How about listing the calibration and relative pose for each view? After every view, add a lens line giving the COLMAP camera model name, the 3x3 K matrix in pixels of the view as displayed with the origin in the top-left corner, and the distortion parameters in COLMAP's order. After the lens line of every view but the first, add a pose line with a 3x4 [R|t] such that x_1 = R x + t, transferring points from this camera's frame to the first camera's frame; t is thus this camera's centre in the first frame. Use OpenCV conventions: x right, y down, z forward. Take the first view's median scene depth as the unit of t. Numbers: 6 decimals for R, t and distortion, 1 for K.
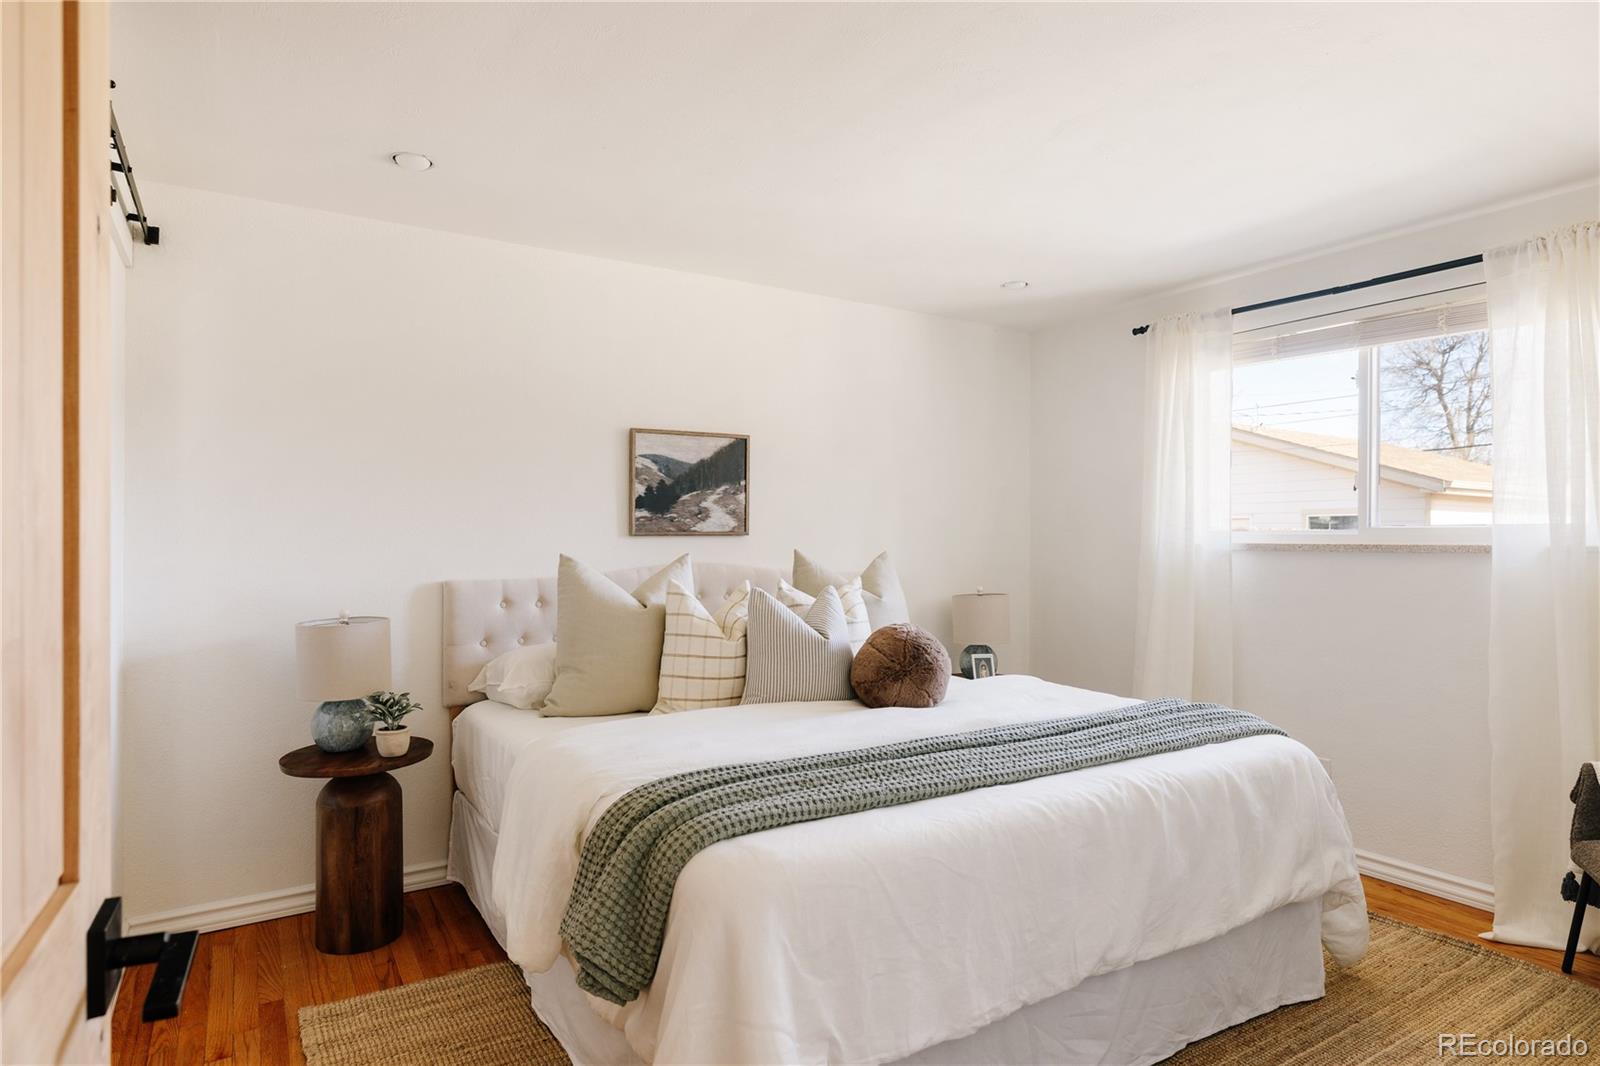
lens RADIAL K [[908.7, 0, 788.4], [0, 908.7, 536.7], [0, 0, 1]] dist [0.007481, -0.003521]
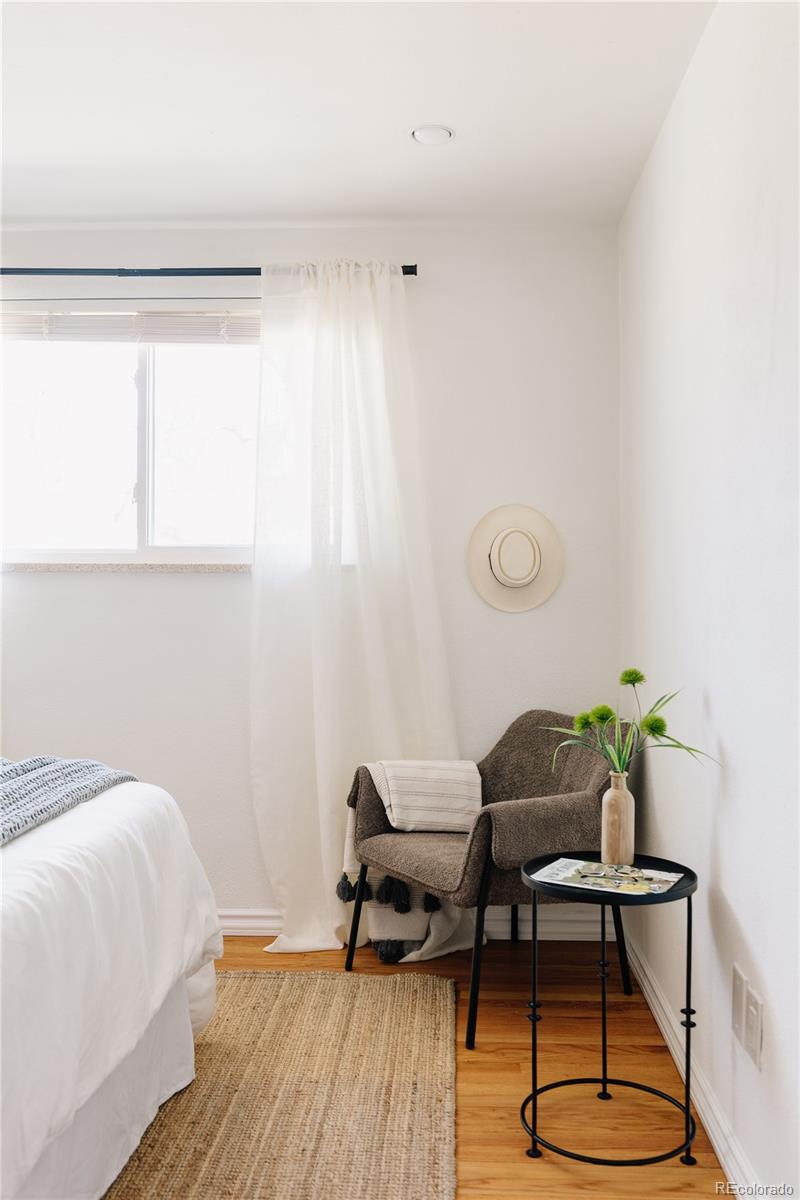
lens RADIAL K [[1093.0, 0, 398.6], [0, 1093.0, 589.0], [0, 0, 1]] dist [0.007025, 0.000000]
pose [[0.557110, 0.007805, 0.830402, -0.157164], [-0.003319, 0.999969, -0.007172, 0.052041], [-0.830432, 0.001240, 0.557119, 0.261662]]
